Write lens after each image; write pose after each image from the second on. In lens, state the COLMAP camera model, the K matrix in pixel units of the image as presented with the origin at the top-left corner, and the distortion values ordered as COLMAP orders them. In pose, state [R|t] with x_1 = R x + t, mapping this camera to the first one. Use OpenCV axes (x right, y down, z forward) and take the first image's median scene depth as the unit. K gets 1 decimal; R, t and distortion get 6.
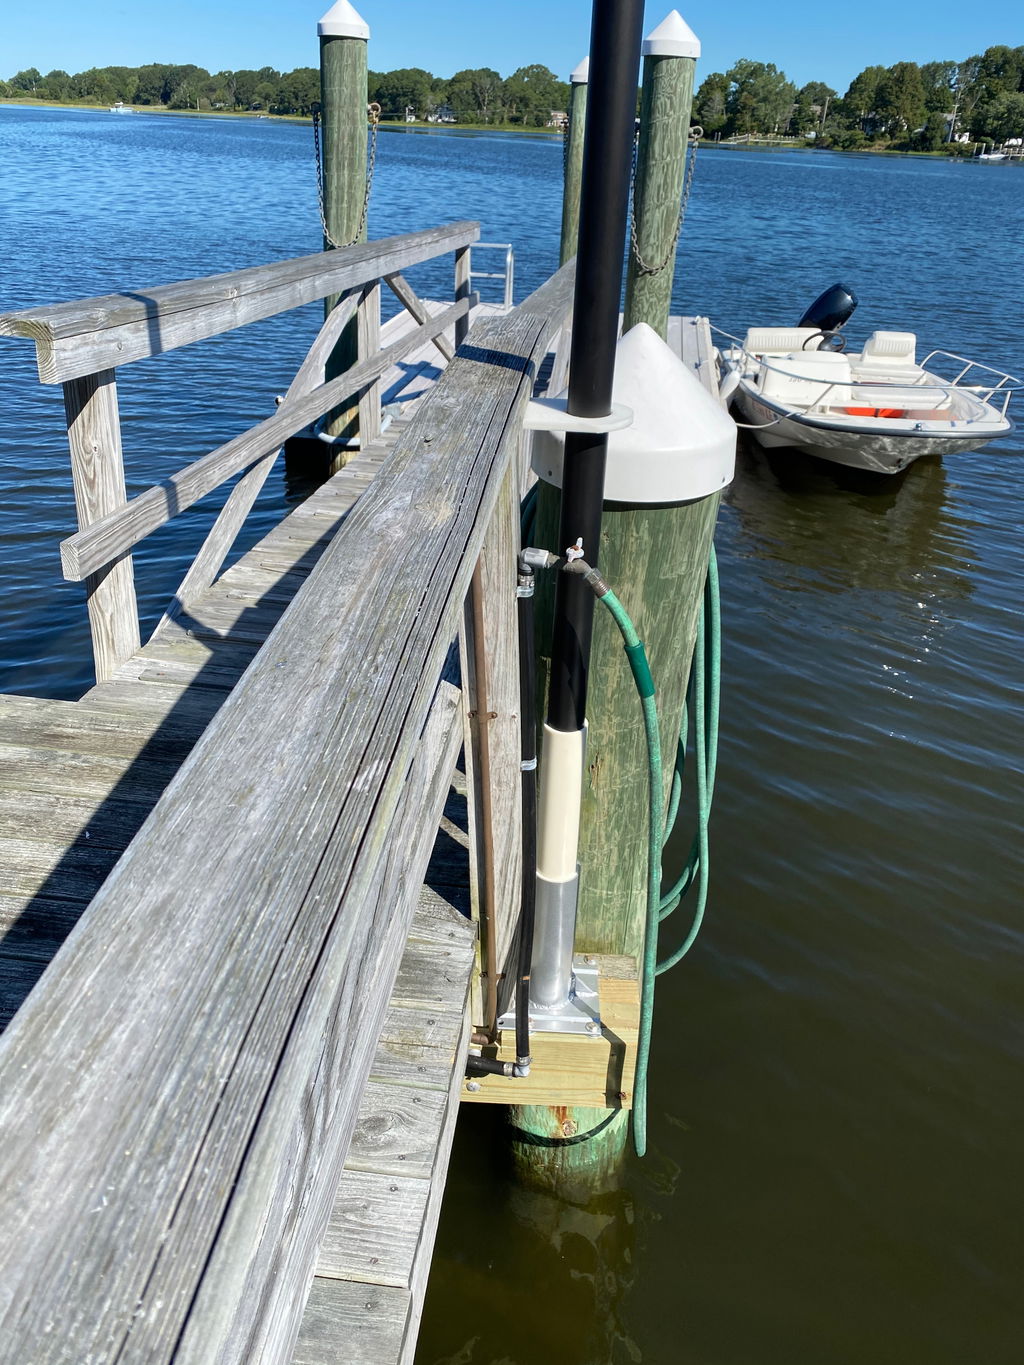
lens RADIAL K [[1026.6, 0, 505.0], [0, 1026.6, 678.2], [0, 0, 1]] dist [0.005464, -0.012447]
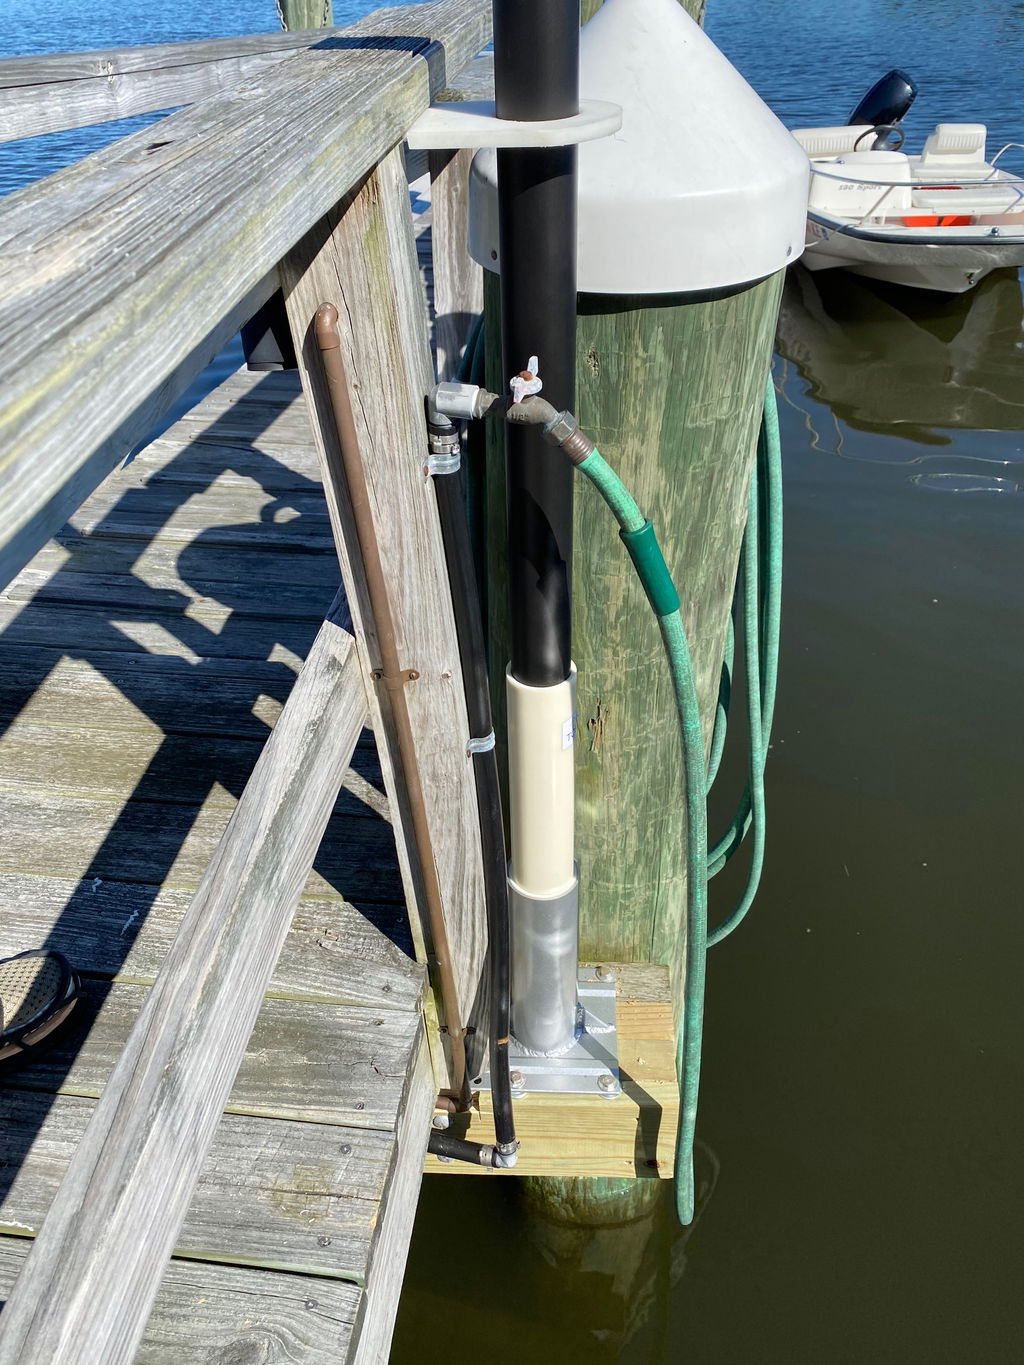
lens RADIAL K [[1026.6, 0, 504.1], [0, 1026.6, 672.2], [0, 0, 1]] dist [0.005464, -0.012447]
pose [[0.998196, -0.042815, -0.042083, 0.059084], [0.047800, 0.990924, 0.125637, -0.033115], [0.036322, -0.127422, 0.991183, 0.353020]]
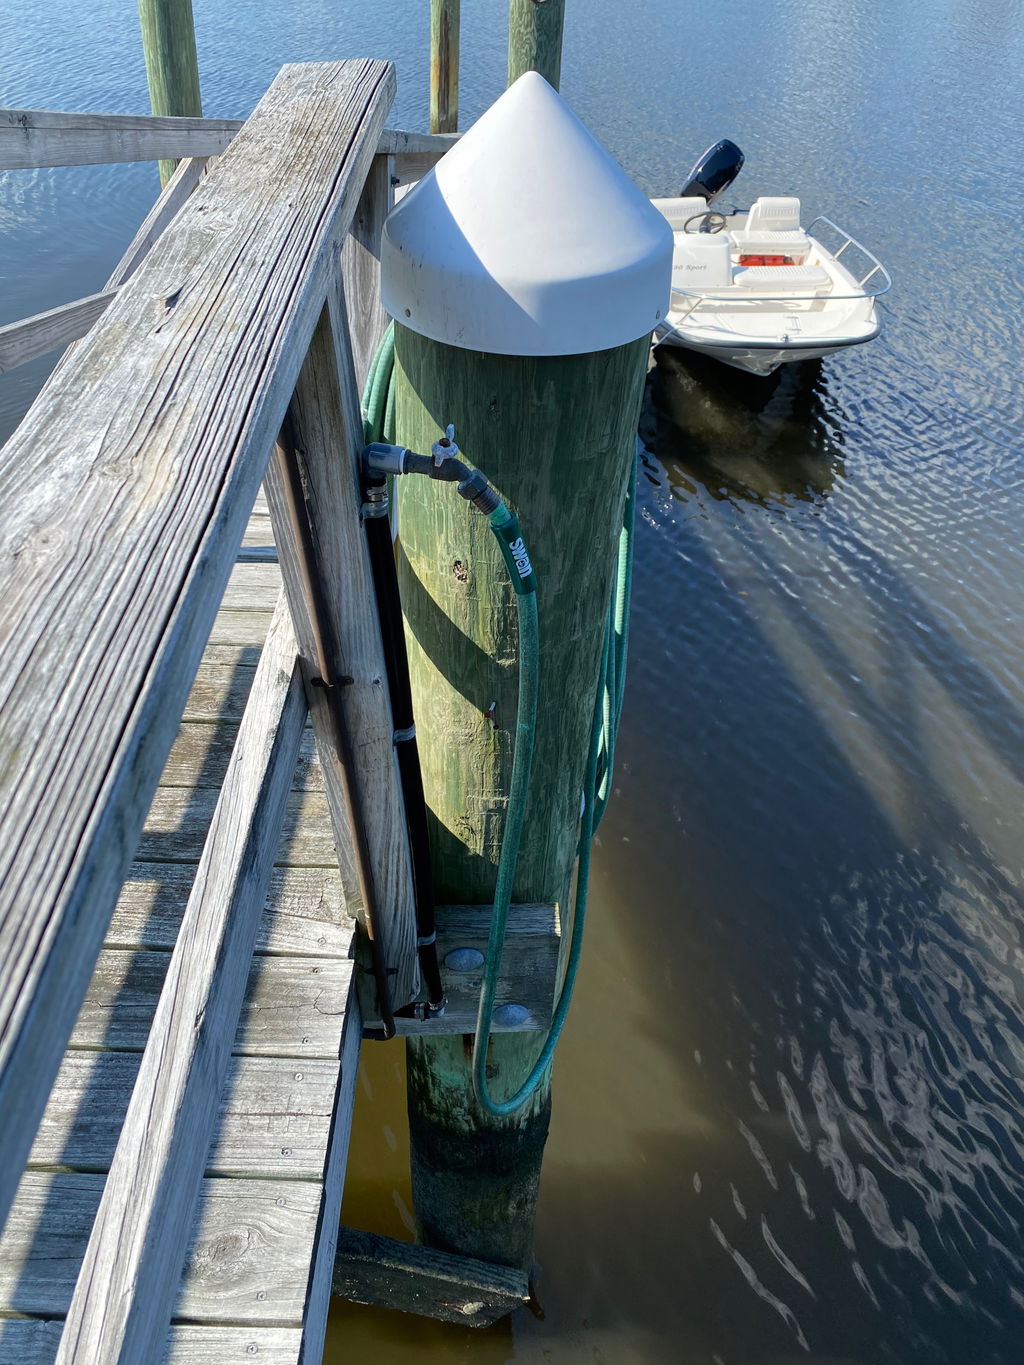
lens RADIAL K [[1026.6, 0, 510.7], [0, 1026.6, 680.0], [0, 0, 1]] dist [0.005464, -0.012447]
pose [[0.994359, -0.065396, 0.083503, 0.035795], [0.047263, 0.978012, 0.203123, -0.089372], [-0.094950, -0.198030, 0.975586, 0.260394]]
